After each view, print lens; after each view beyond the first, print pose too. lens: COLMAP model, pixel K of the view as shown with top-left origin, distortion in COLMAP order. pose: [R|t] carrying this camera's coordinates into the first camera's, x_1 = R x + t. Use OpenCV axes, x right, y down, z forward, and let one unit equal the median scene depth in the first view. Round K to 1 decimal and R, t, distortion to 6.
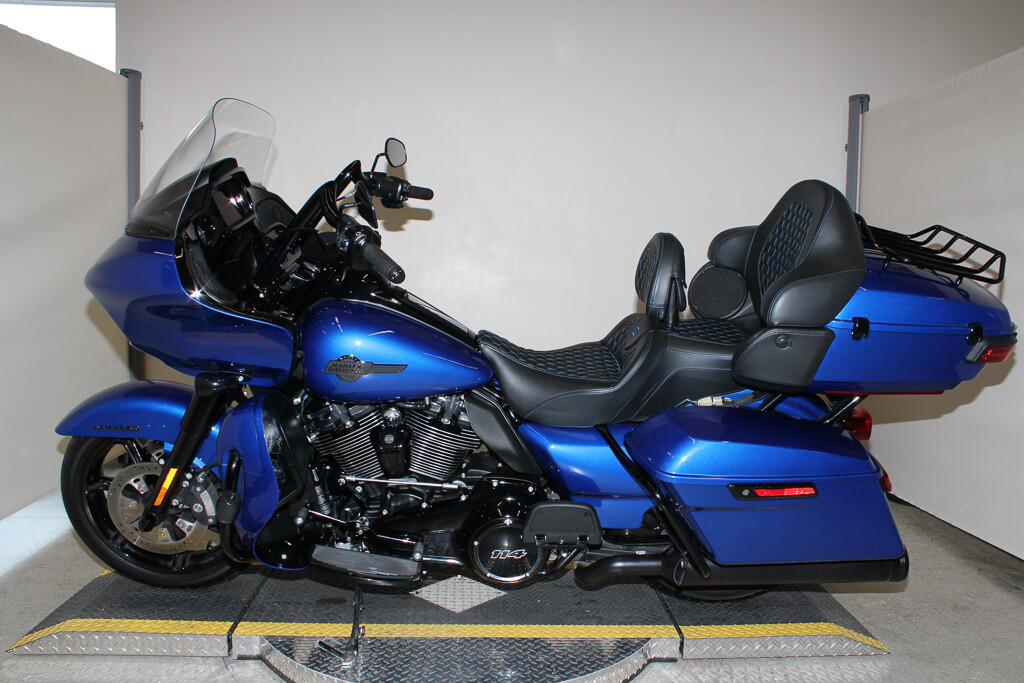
lens RADIAL K [[848.9, 0, 511.1], [0, 848.9, 348.1], [0, 0, 1]] dist [-0.170945, 0.152470]
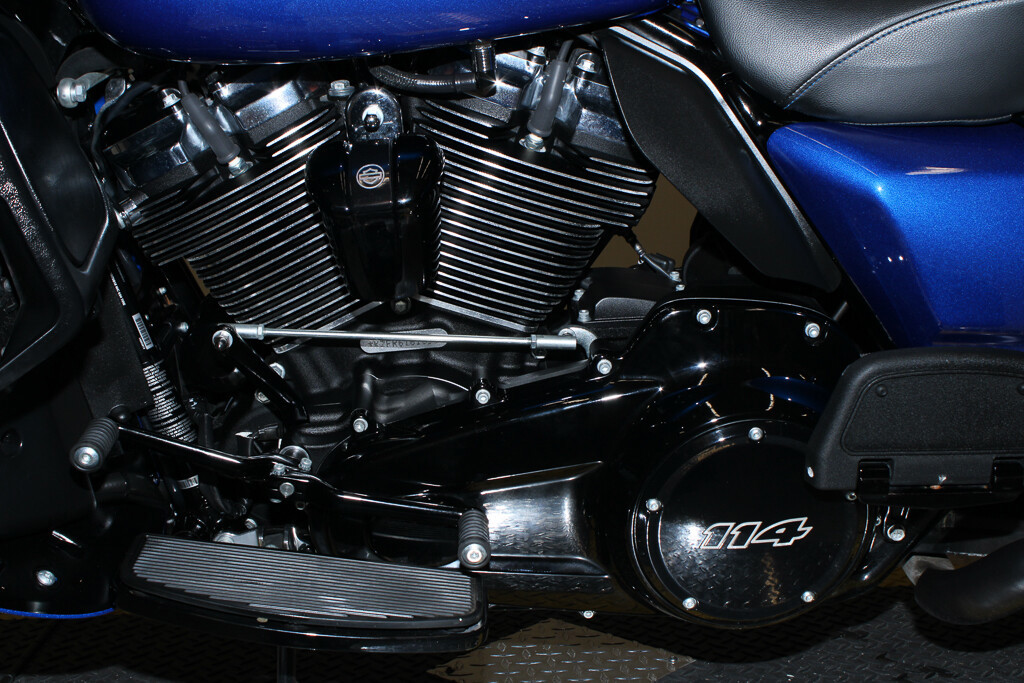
lens RADIAL K [[1339.8, 0, 512.0], [0, 1339.8, 341.5], [0, 0, 1]] dist [-0.022069, 0.022532]
pose [[0.999198, -0.038631, 0.010497, -0.094513], [0.038110, 0.998215, 0.045980, 0.139517], [-0.012255, -0.045543, 0.998887, 0.477209]]
